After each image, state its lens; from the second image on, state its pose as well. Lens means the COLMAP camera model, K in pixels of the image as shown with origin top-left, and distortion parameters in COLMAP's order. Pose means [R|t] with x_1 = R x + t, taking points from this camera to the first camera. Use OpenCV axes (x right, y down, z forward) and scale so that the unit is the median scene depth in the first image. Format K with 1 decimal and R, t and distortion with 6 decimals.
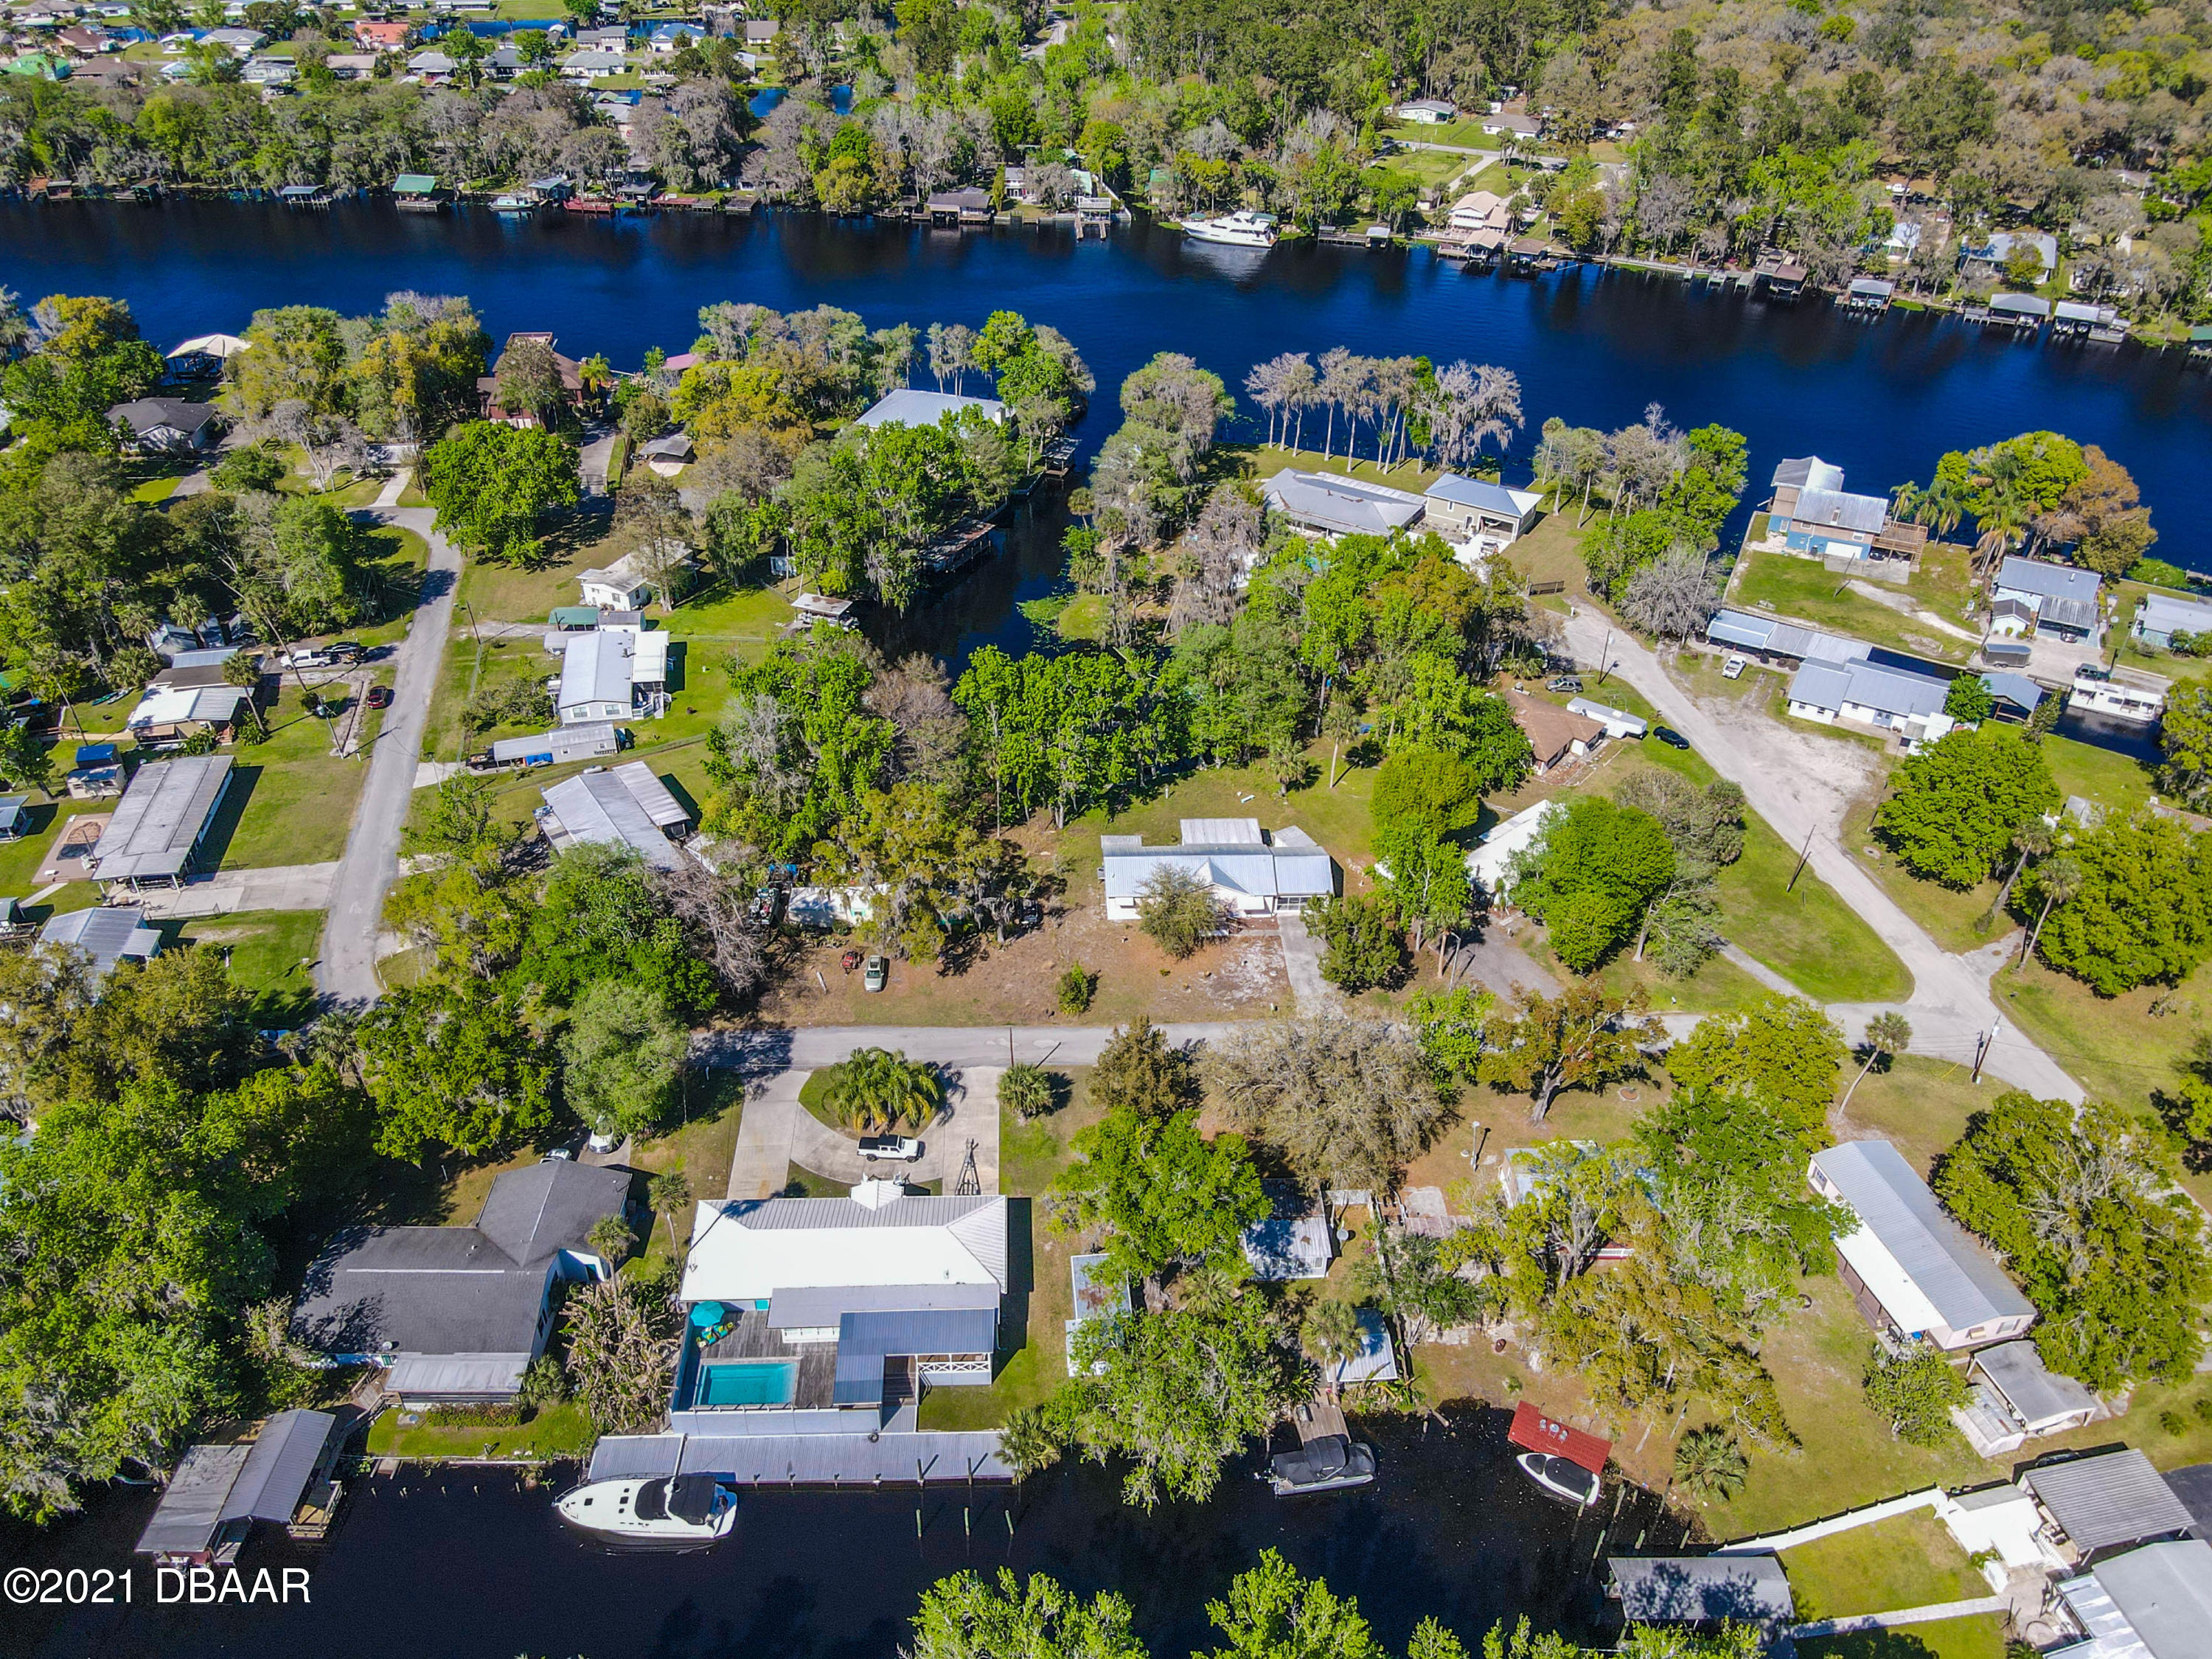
lens RADIAL K [[1620.2, 0, 1106.0], [0, 1620.2, 829.5], [0, 0, 1]] dist [-0.009533, 0.044198]
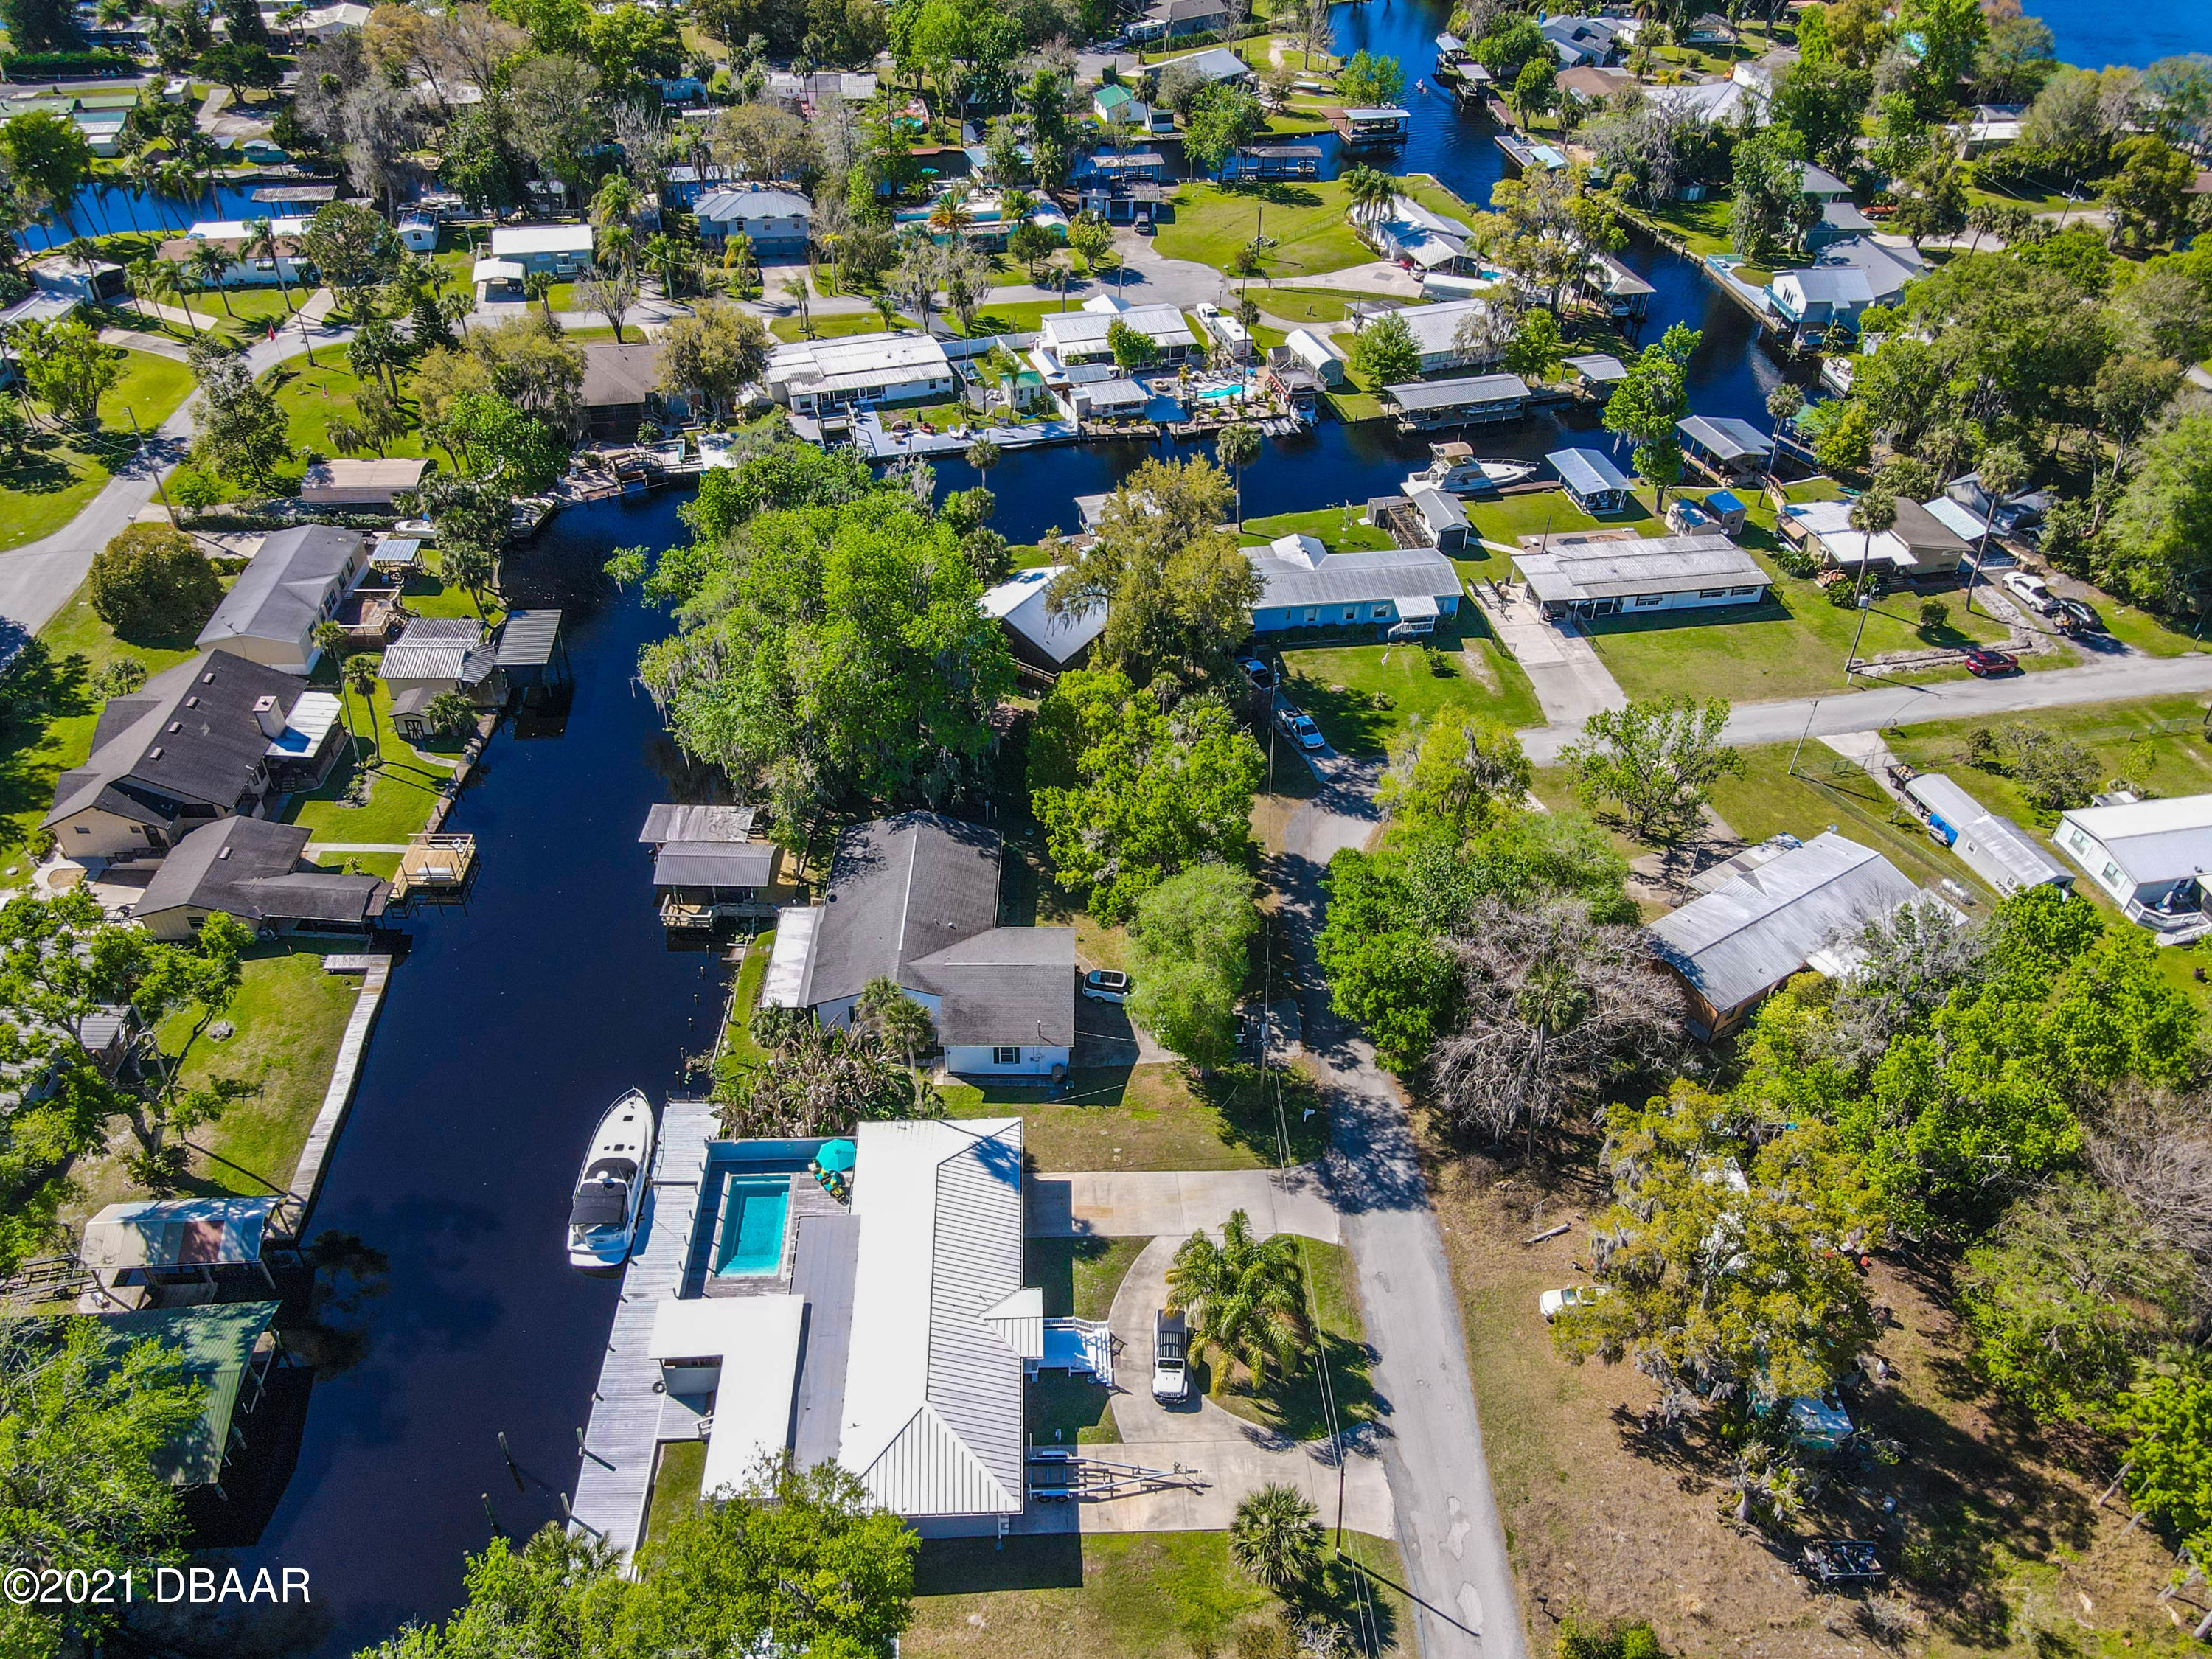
lens RADIAL K [[1620.2, 0, 1106.0], [0, 1620.2, 829.5], [0, 0, 1]] dist [-0.009533, 0.044198]
pose [[-0.003109, 0.623750, -0.781618, 0.167191], [-0.592754, 0.628354, 0.503800, -0.170138], [0.805378, 0.464874, 0.367776, 0.464702]]
